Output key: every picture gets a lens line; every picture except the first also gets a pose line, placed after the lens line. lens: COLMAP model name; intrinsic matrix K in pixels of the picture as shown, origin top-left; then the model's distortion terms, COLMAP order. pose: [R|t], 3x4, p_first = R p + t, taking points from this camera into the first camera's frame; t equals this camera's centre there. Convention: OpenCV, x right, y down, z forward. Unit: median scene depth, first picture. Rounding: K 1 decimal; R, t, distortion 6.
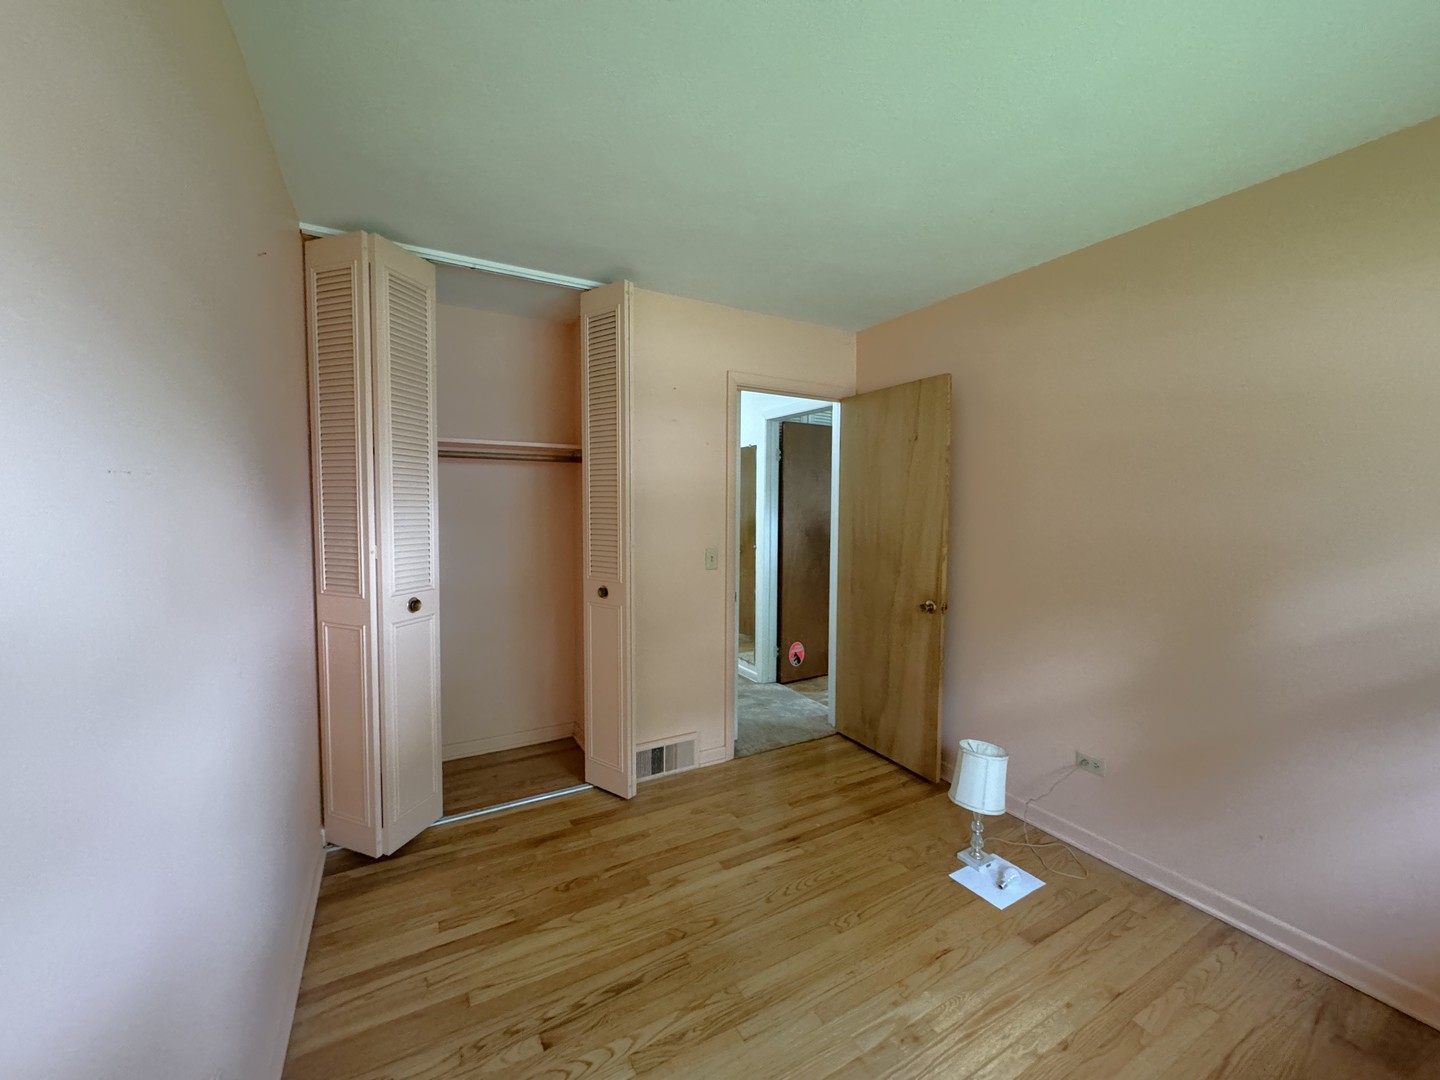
lens RADIAL K [[574.1, 0, 722.7], [0, 574.1, 536.1], [0, 0, 1]] dist [-0.002743, -0.000126]
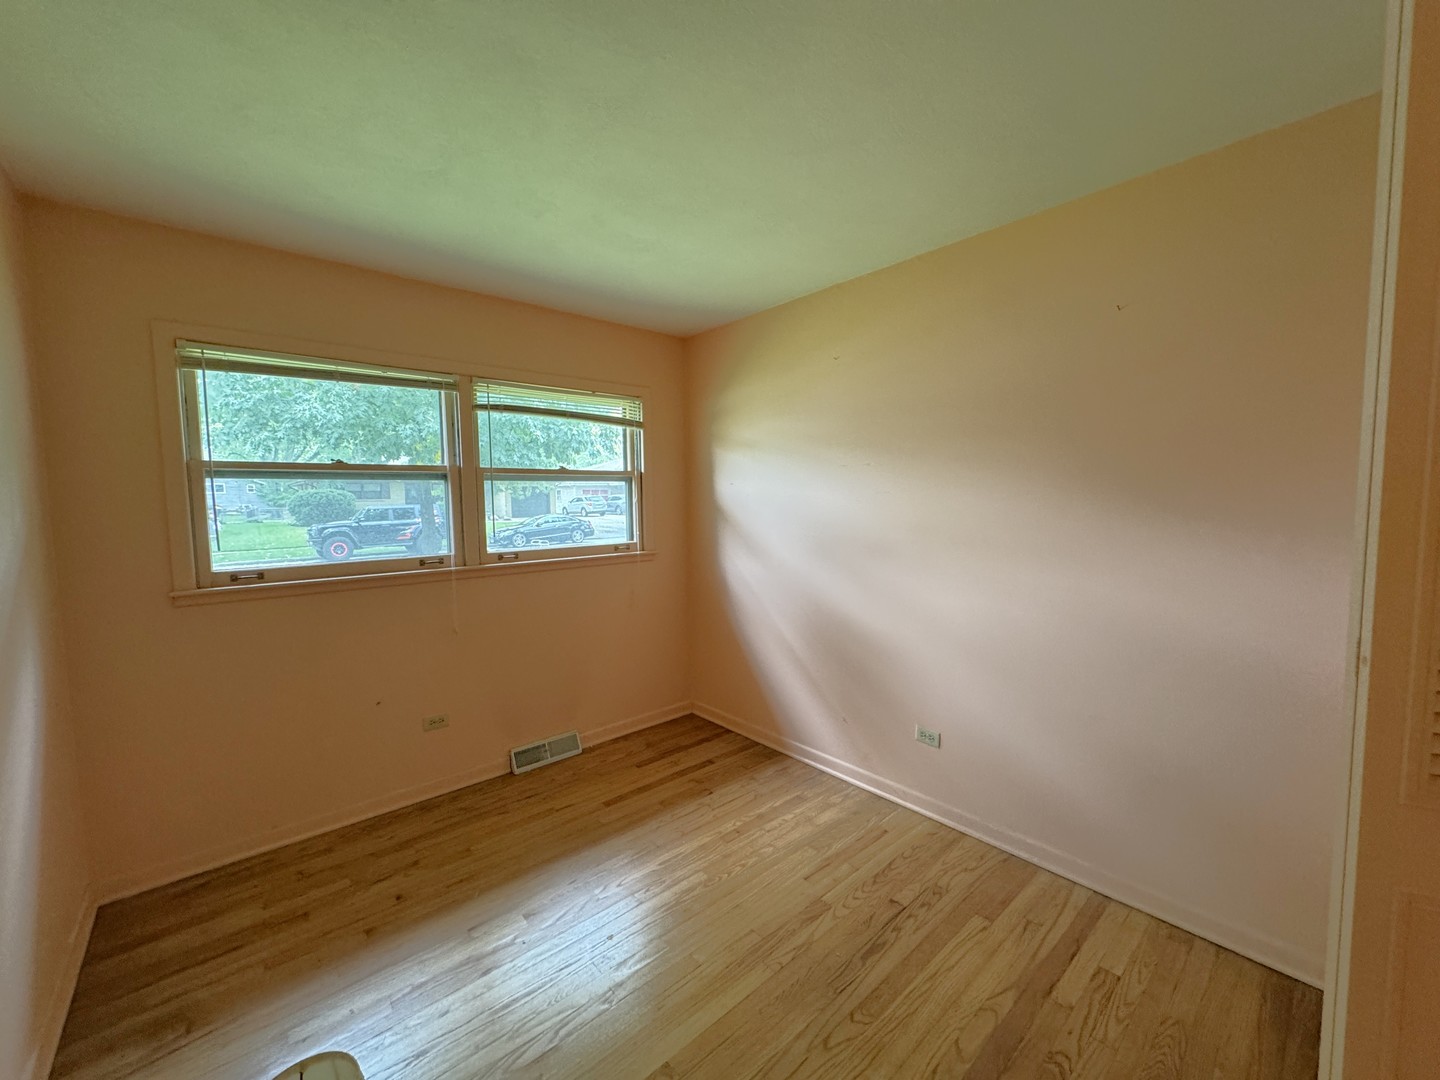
lens RADIAL K [[574.1, 0, 722.5], [0, 574.1, 533.8], [0, 0, 1]] dist [-0.002743, -0.000126]
pose [[-0.975820, 0.020446, -0.217618, 0.324384], [-0.009661, 0.990608, 0.136394, -0.135280], [0.218363, 0.135198, -0.966457, 1.888137]]
